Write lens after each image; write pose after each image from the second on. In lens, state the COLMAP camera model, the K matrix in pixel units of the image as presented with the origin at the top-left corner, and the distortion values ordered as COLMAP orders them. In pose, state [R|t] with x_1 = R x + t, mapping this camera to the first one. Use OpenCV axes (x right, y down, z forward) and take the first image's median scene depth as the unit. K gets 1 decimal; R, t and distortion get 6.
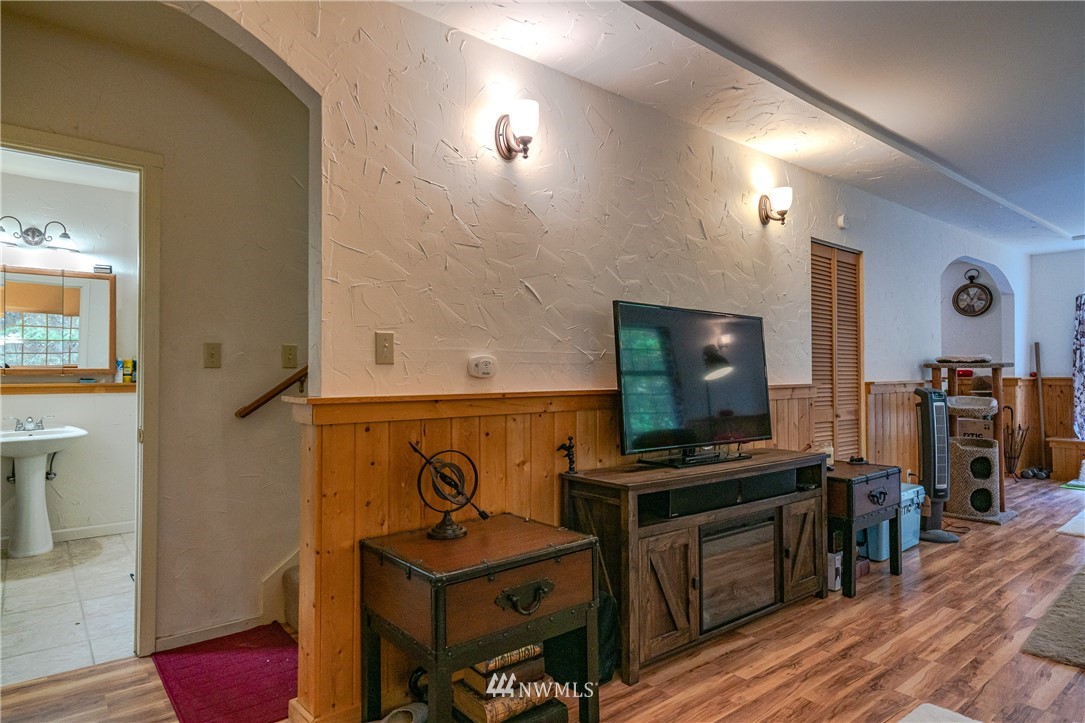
lens RADIAL K [[639.6, 0, 541.9], [0, 639.6, 362.1], [0, 0, 1]] dist [-0.000718, 0.005606]
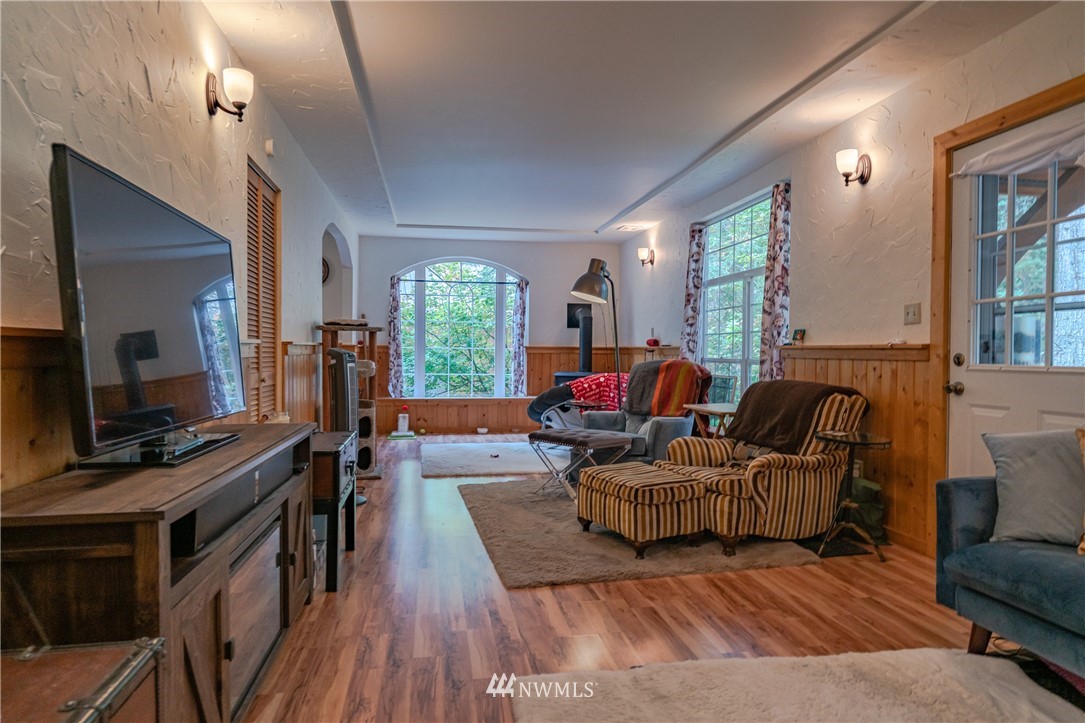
lens RADIAL K [[639.6, 0, 541.7], [0, 639.6, 362.7], [0, 0, 1]] dist [-0.000718, 0.005606]
pose [[0.495539, -0.012839, 0.868491, -0.124077], [-0.018520, 0.999507, 0.025343, 0.049671], [-0.868388, -0.028642, 0.495057, 0.415446]]
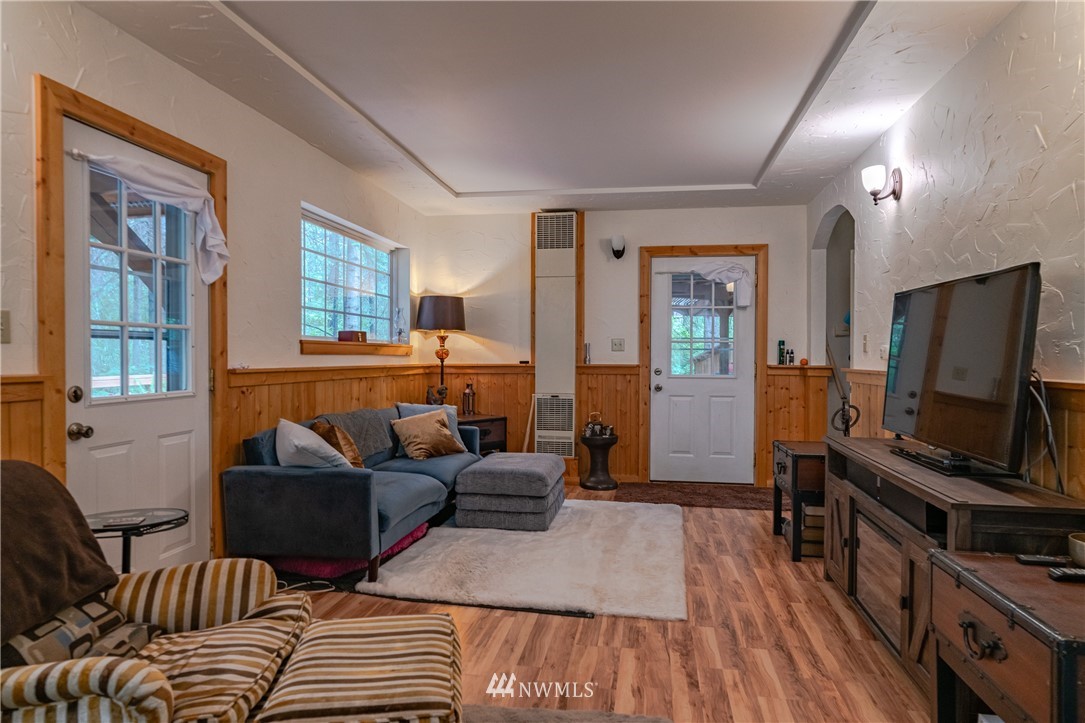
lens RADIAL K [[639.6, 0, 541.2], [0, 639.6, 363.9], [0, 0, 1]] dist [-0.000718, 0.005606]
pose [[-0.761274, 0.004533, -0.648414, 1.282405], [0.003206, 0.999990, 0.003226, 0.017924], [0.648422, 0.000377, -0.761281, 1.395687]]
